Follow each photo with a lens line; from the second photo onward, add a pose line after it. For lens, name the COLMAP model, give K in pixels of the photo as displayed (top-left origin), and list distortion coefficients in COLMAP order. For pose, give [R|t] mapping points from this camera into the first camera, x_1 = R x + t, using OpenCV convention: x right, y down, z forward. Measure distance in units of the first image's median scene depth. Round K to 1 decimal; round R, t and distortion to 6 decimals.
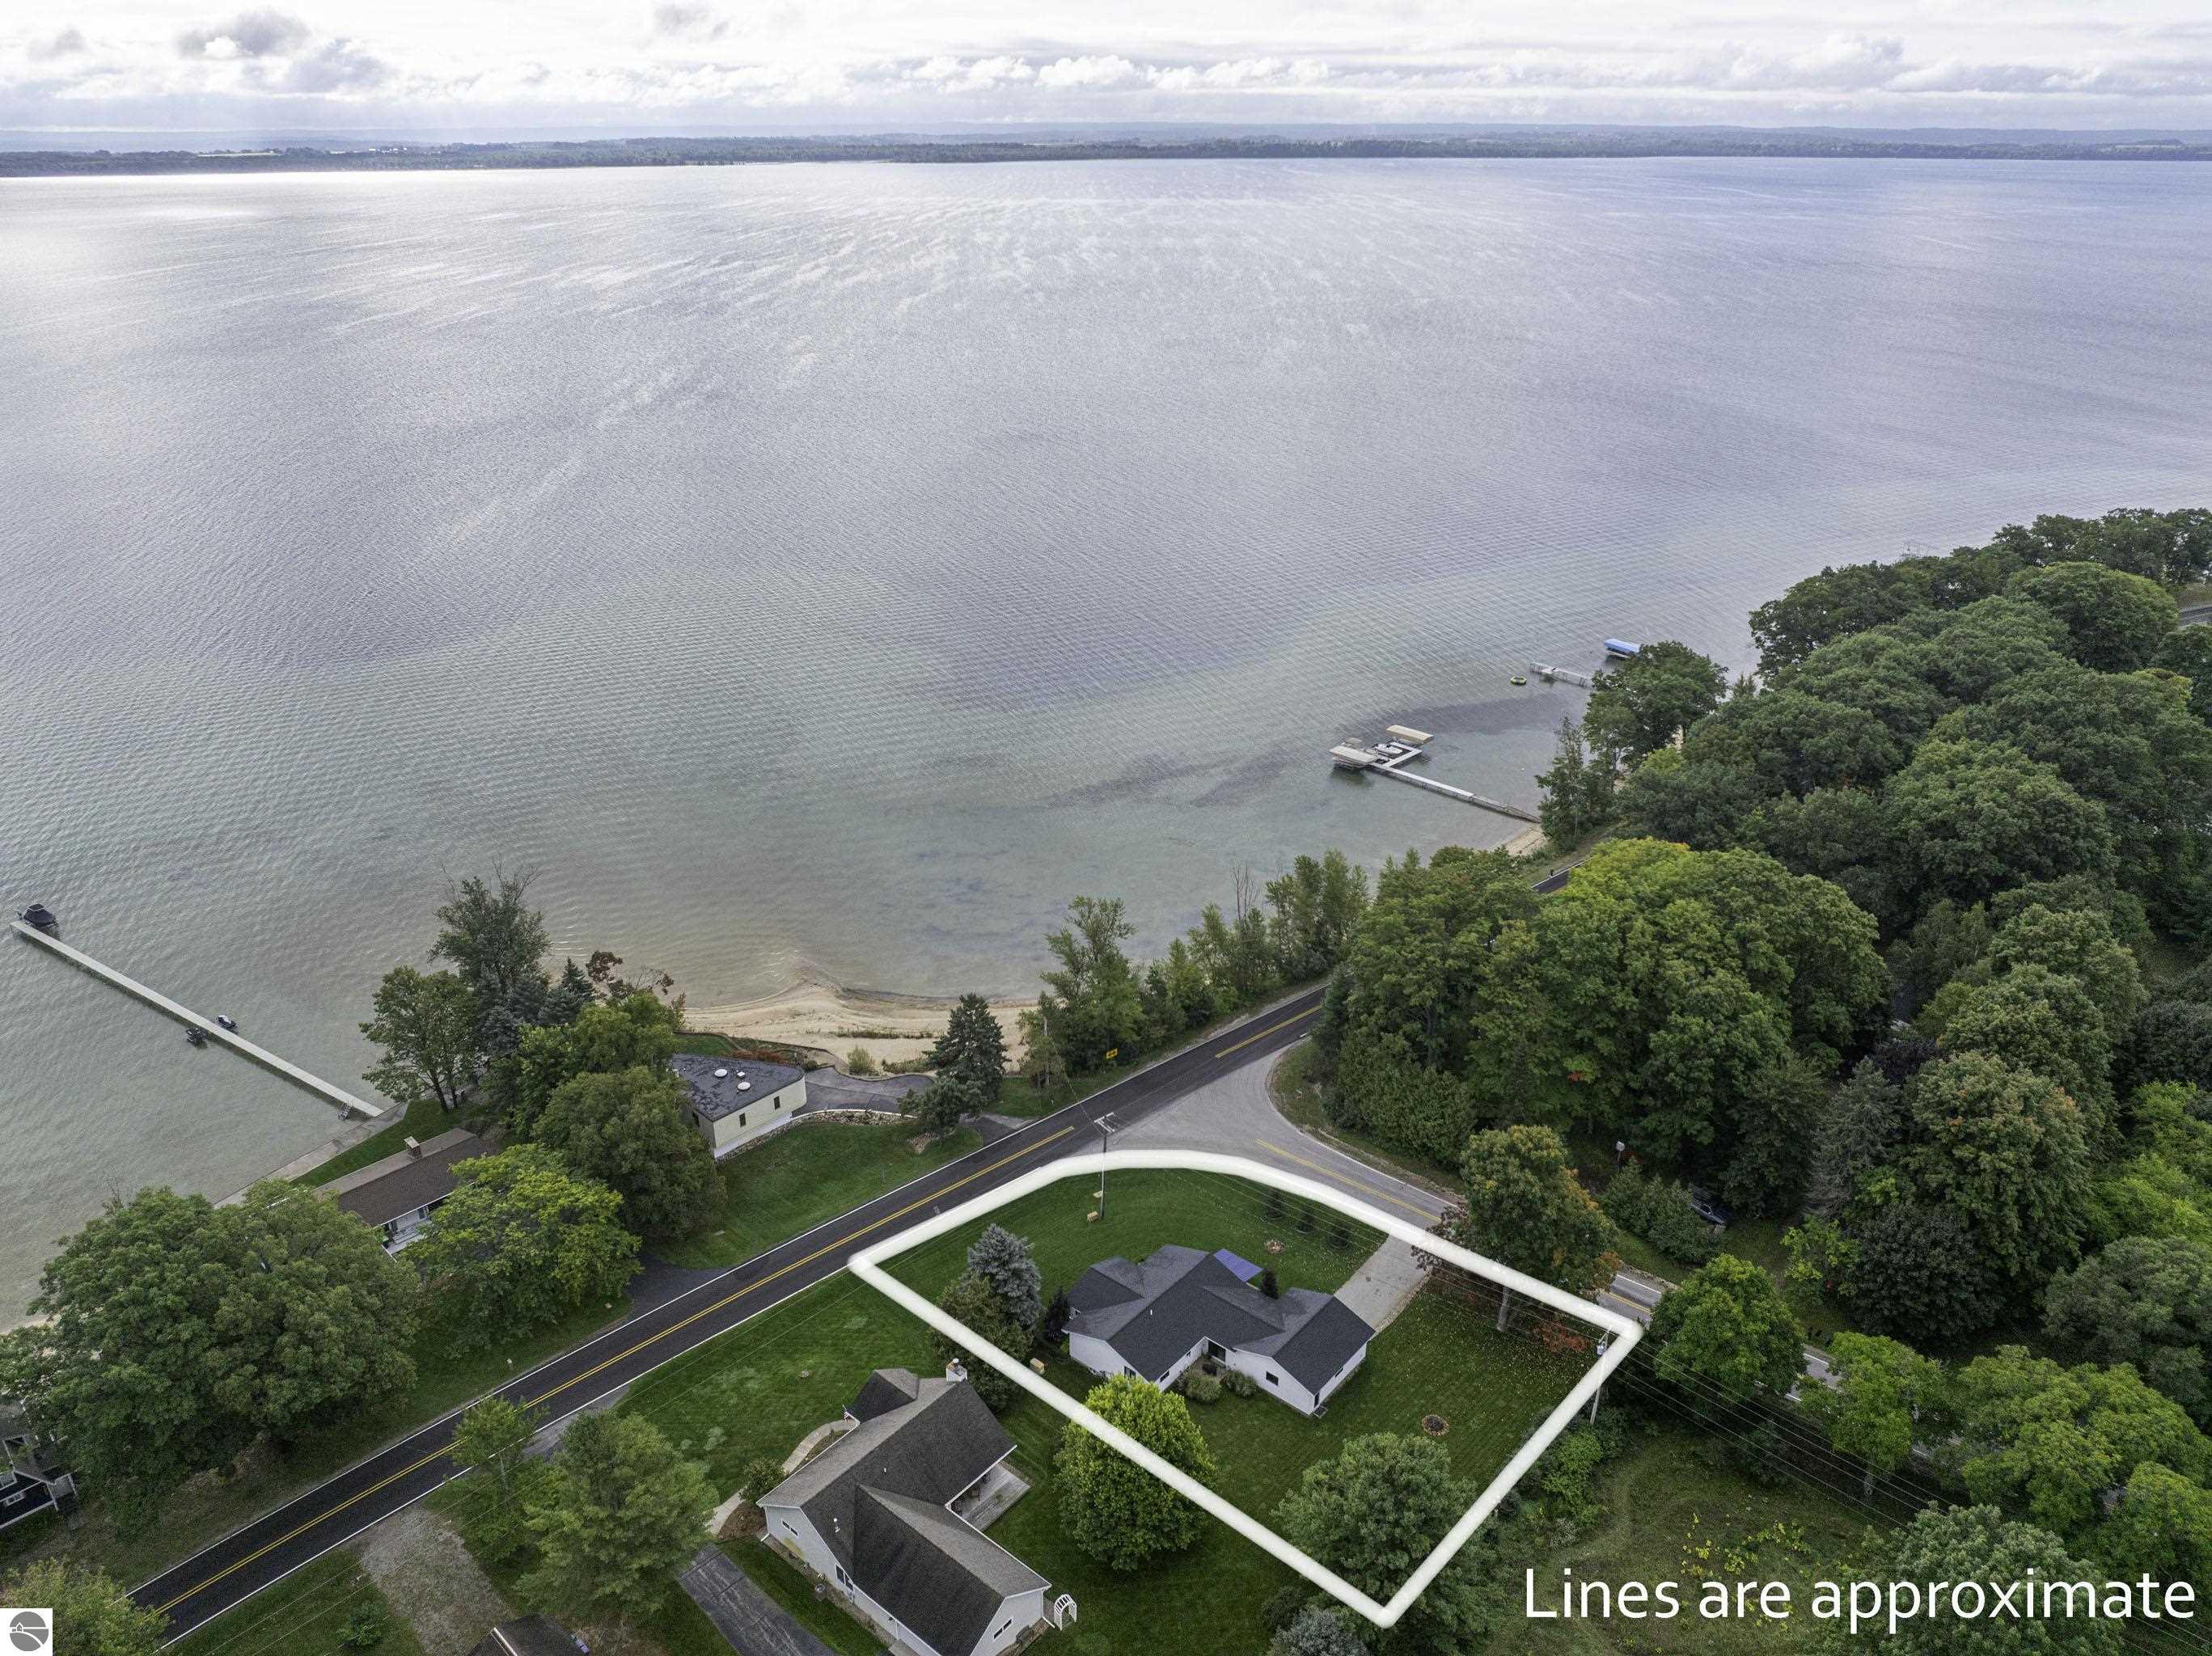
lens RADIAL K [[1560.2, 0, 1111.4], [0, 1560.2, 833.9], [0, 0, 1]] dist [-0.035775, 0.008714]
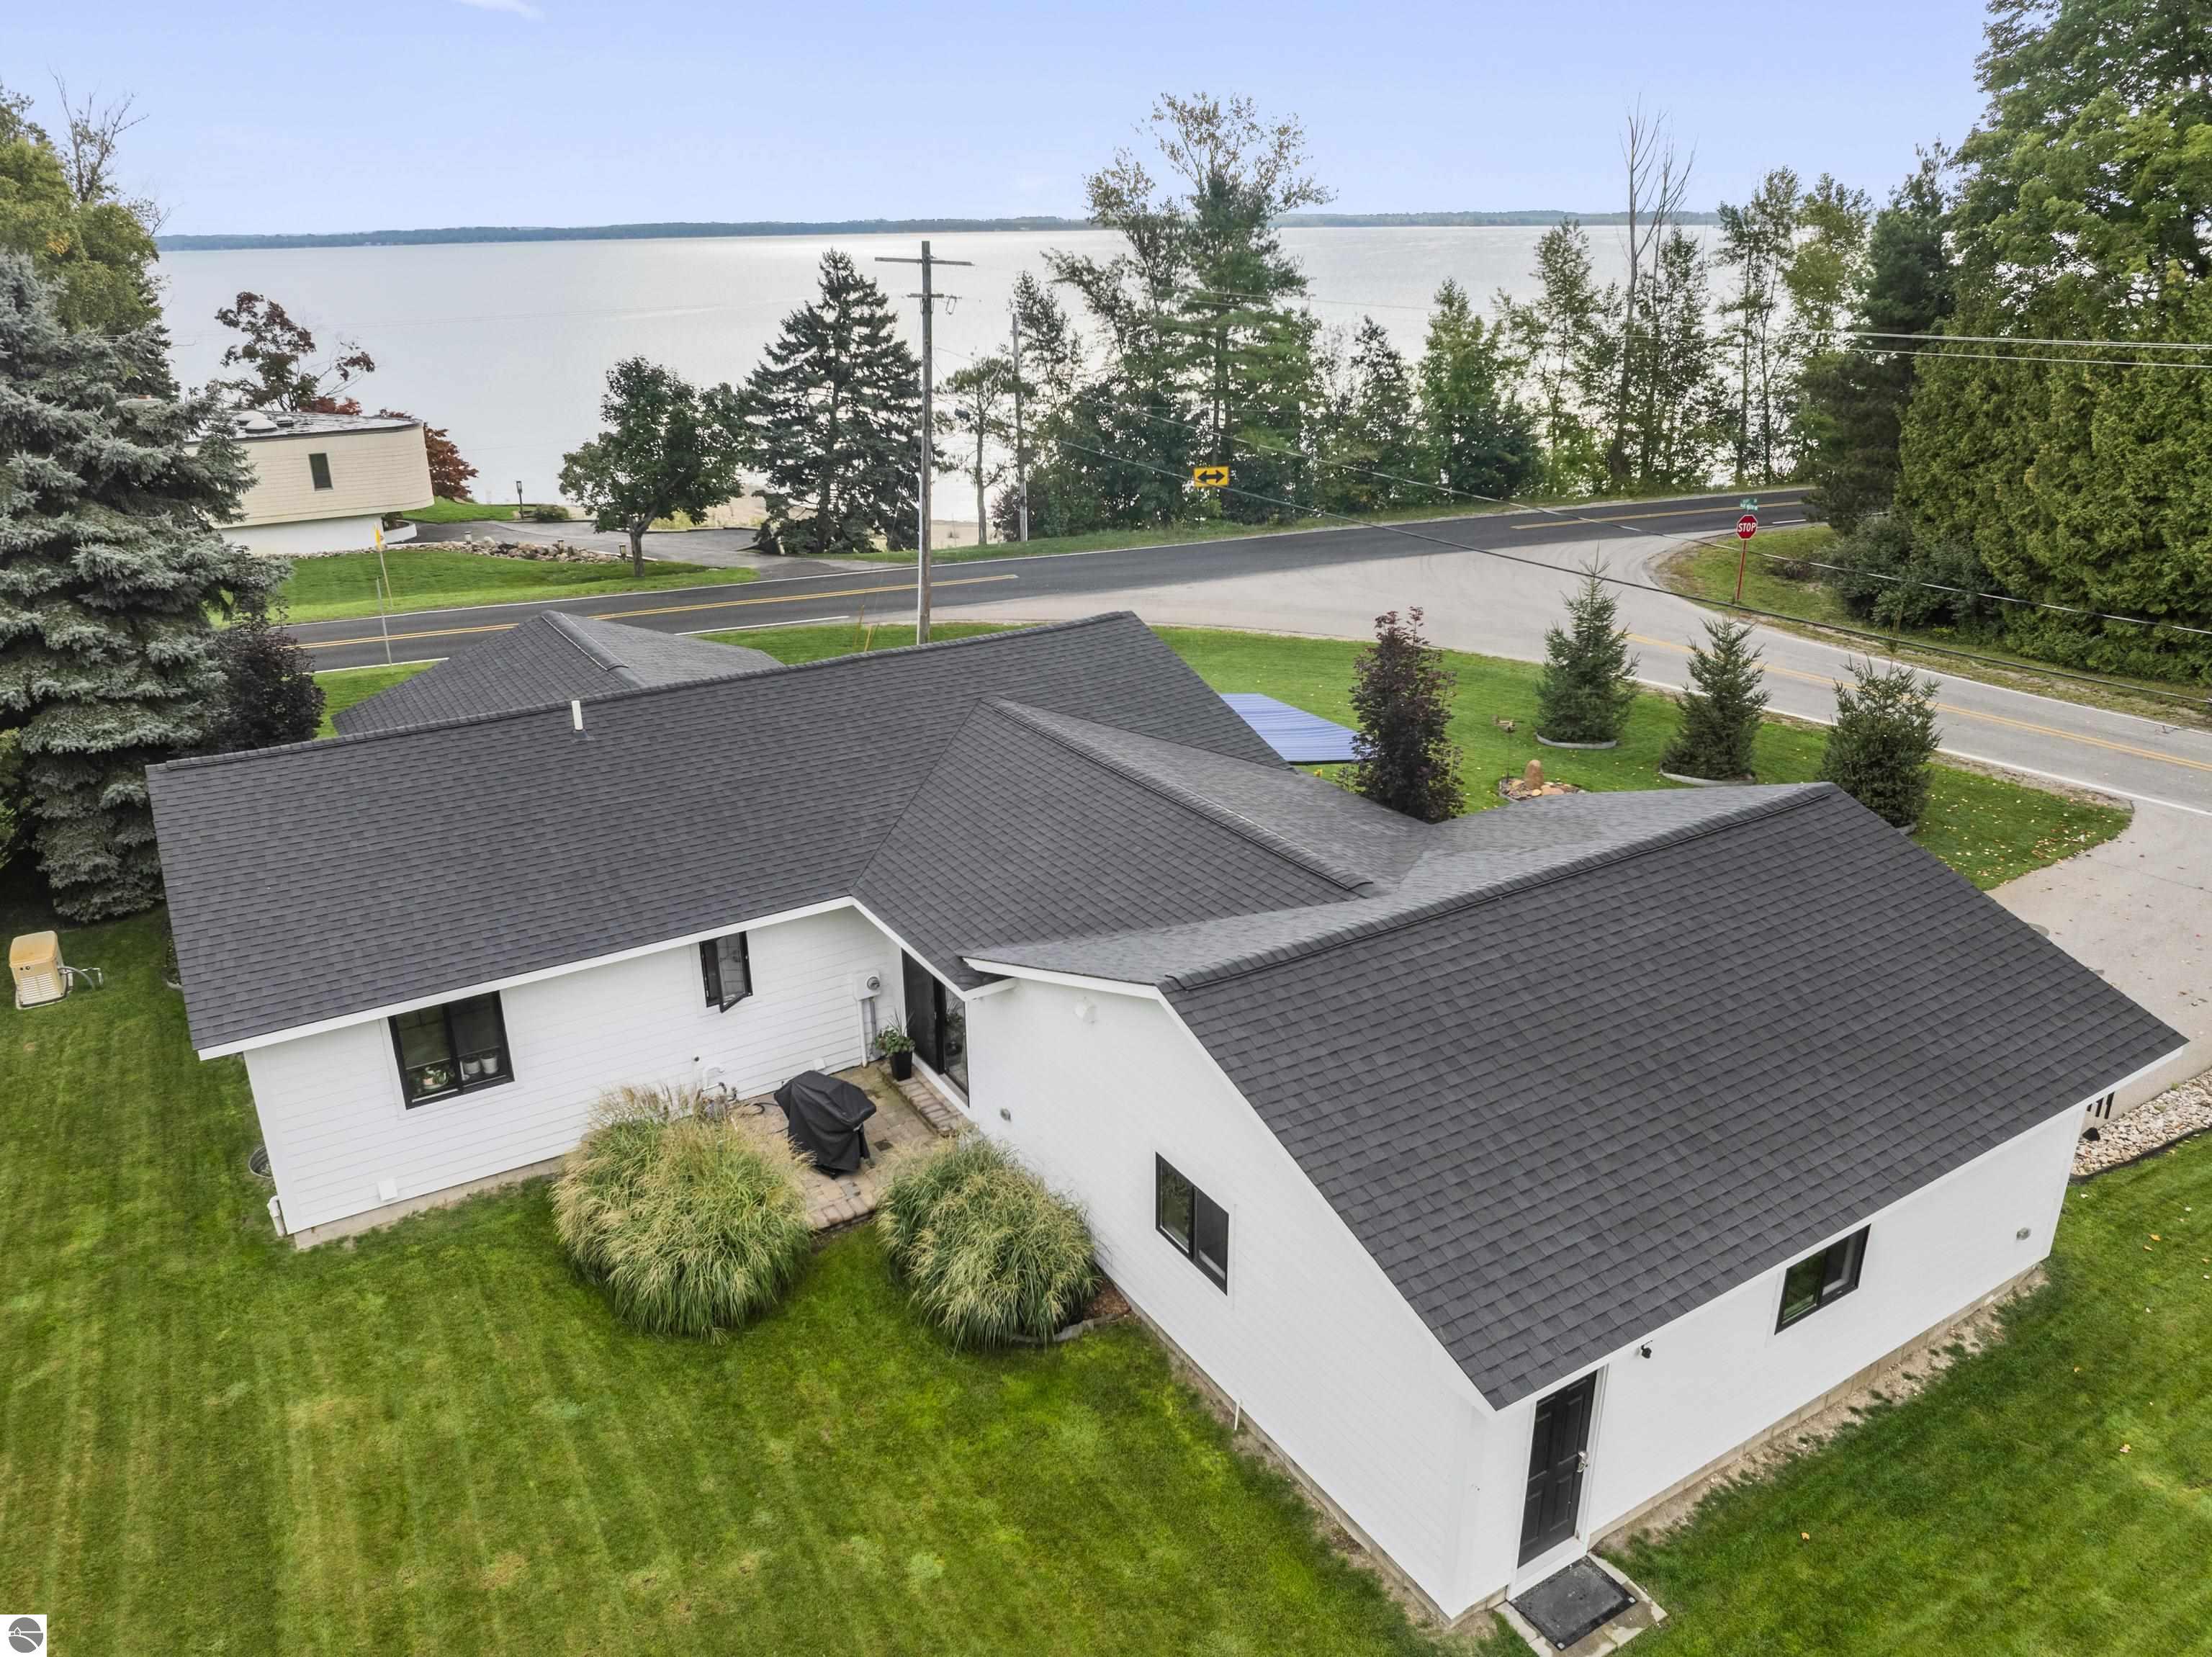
lens RADIAL K [[1560.5, 0, 1111.4], [0, 1560.5, 834.4], [0, 0, 1]] dist [-0.035775, 0.008714]
pose [[0.949534, 0.110416, -0.293588, 0.084635], [-0.126269, 0.991359, -0.035542, 0.216291], [0.287127, 0.070820, 0.955271, 0.585864]]
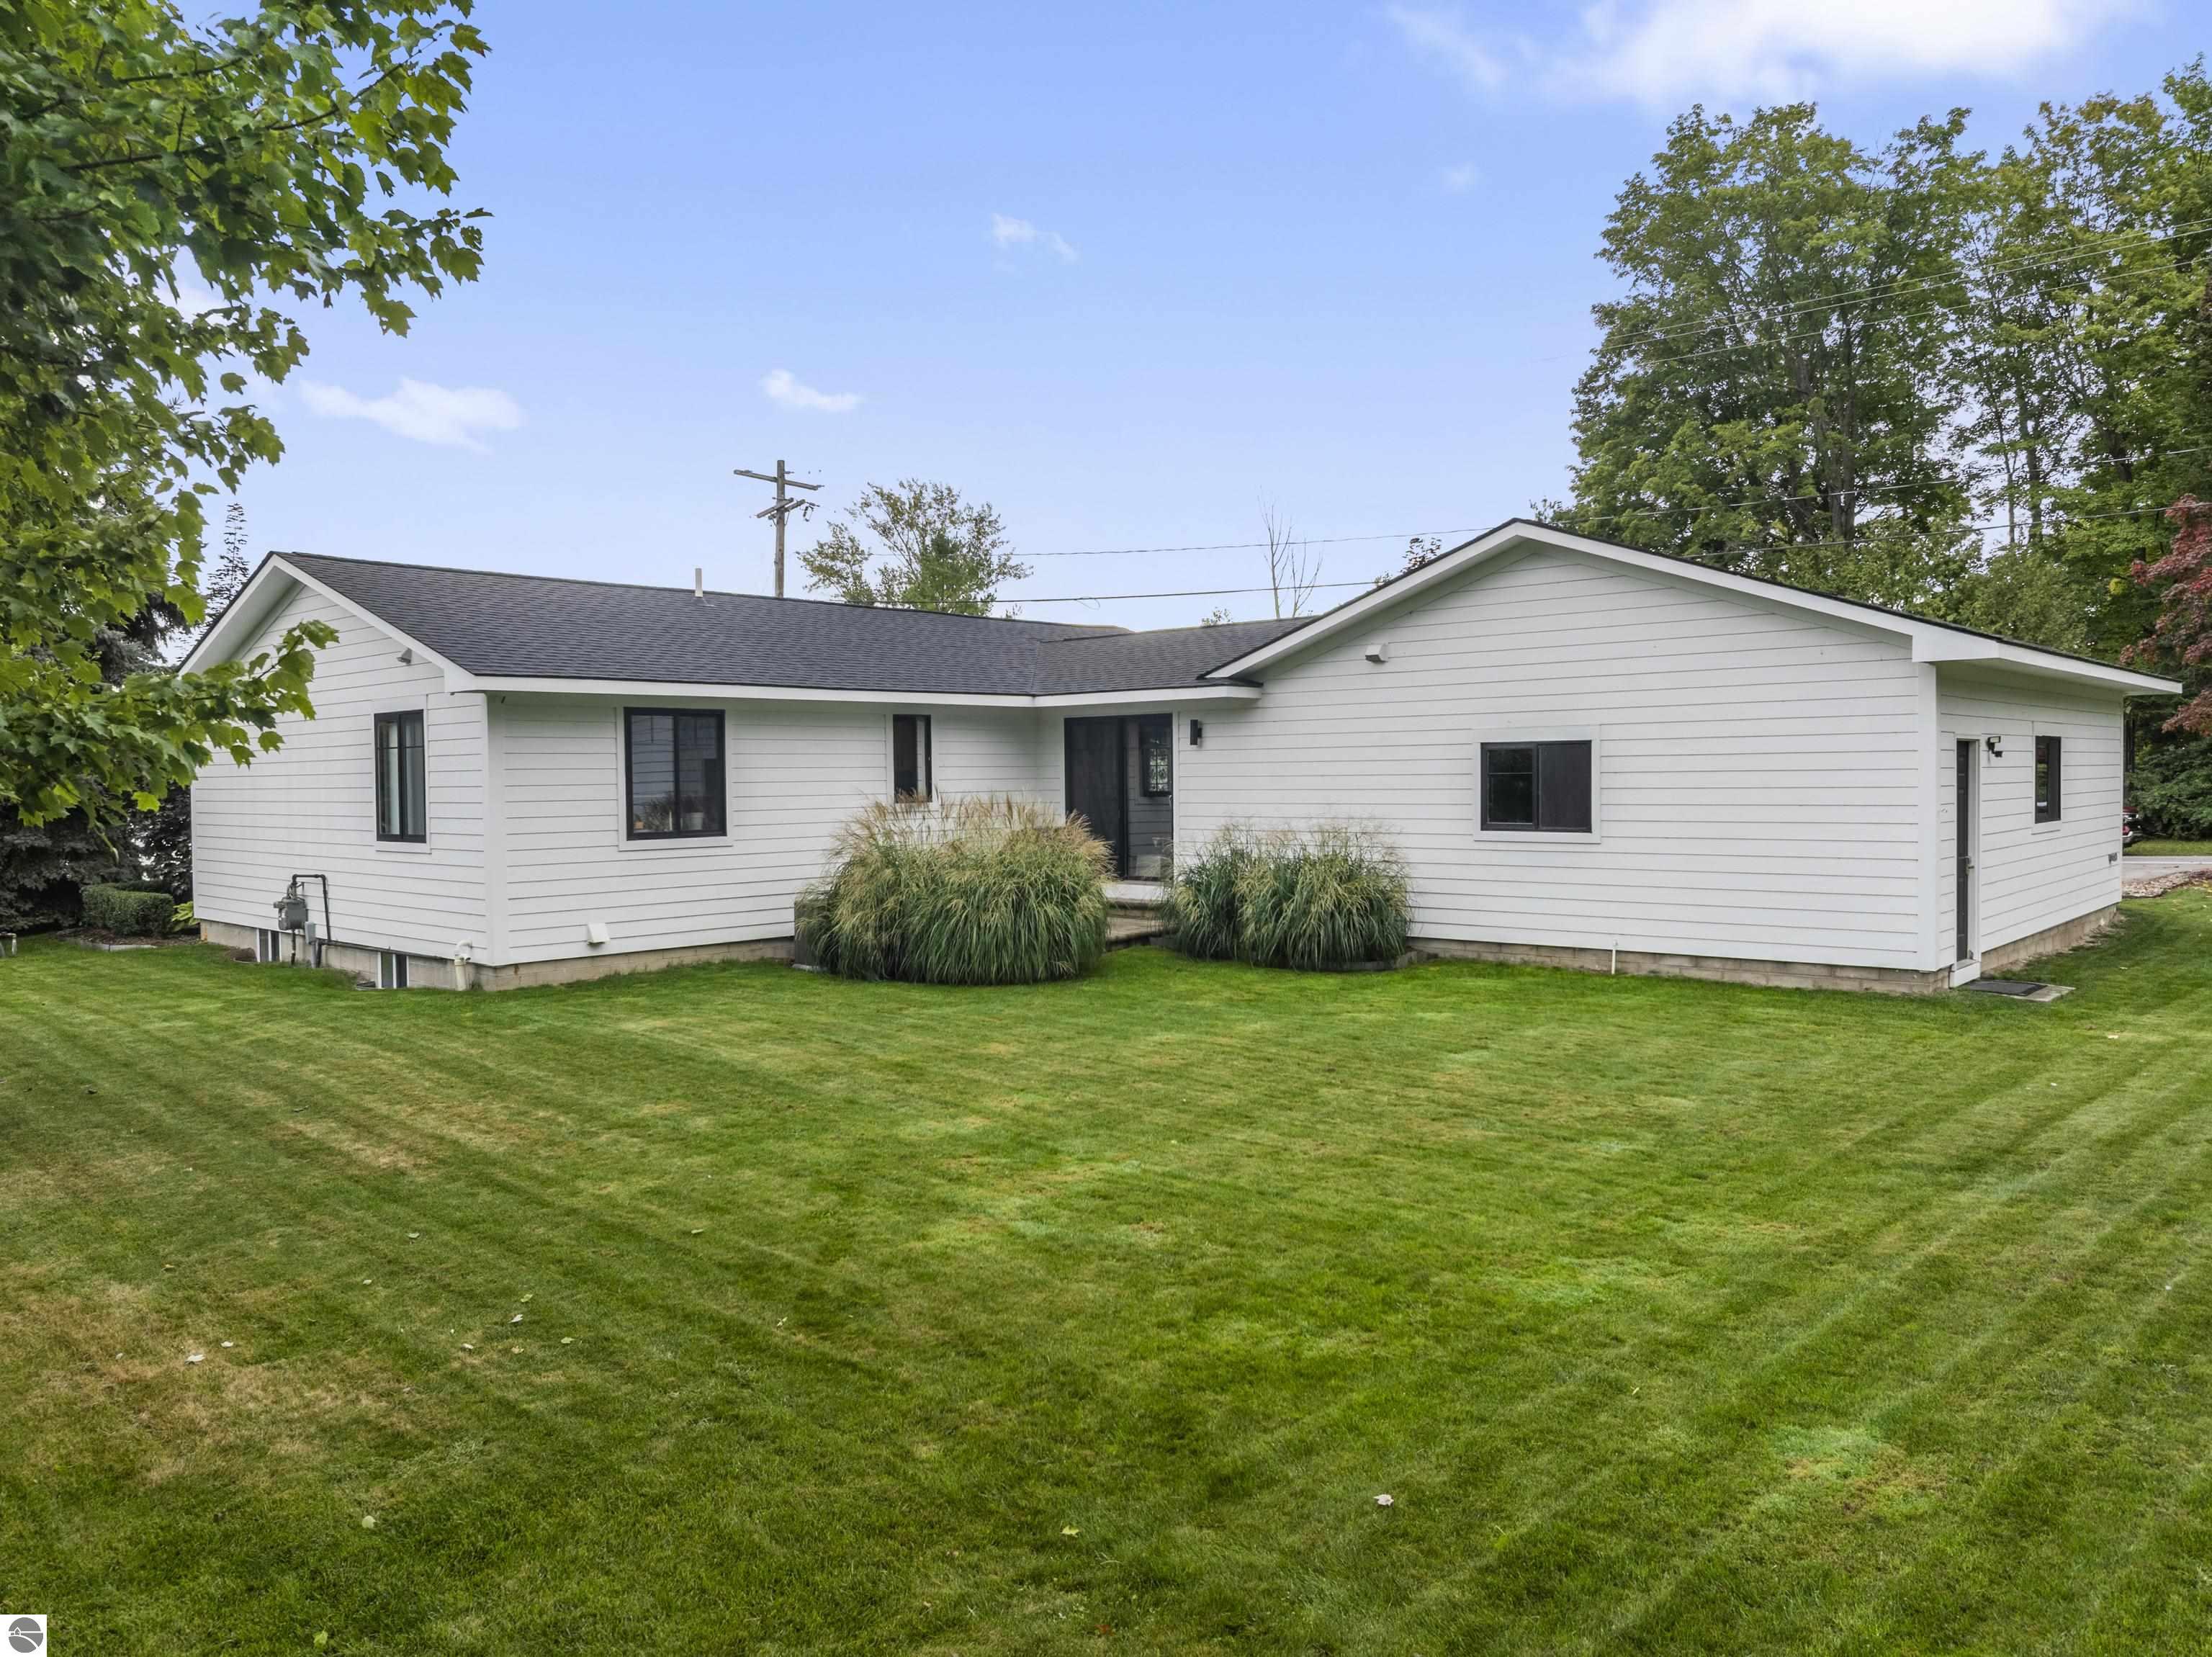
lens RADIAL K [[1560.5, 0, 1111.4], [0, 1560.5, 834.4], [0, 0, 1]] dist [-0.035775, 0.008714]
pose [[0.998944, -0.003932, -0.045777, 0.052527], [-0.013421, 0.927899, -0.372589, 0.260793], [0.043941, 0.372810, 0.926867, 0.586406]]
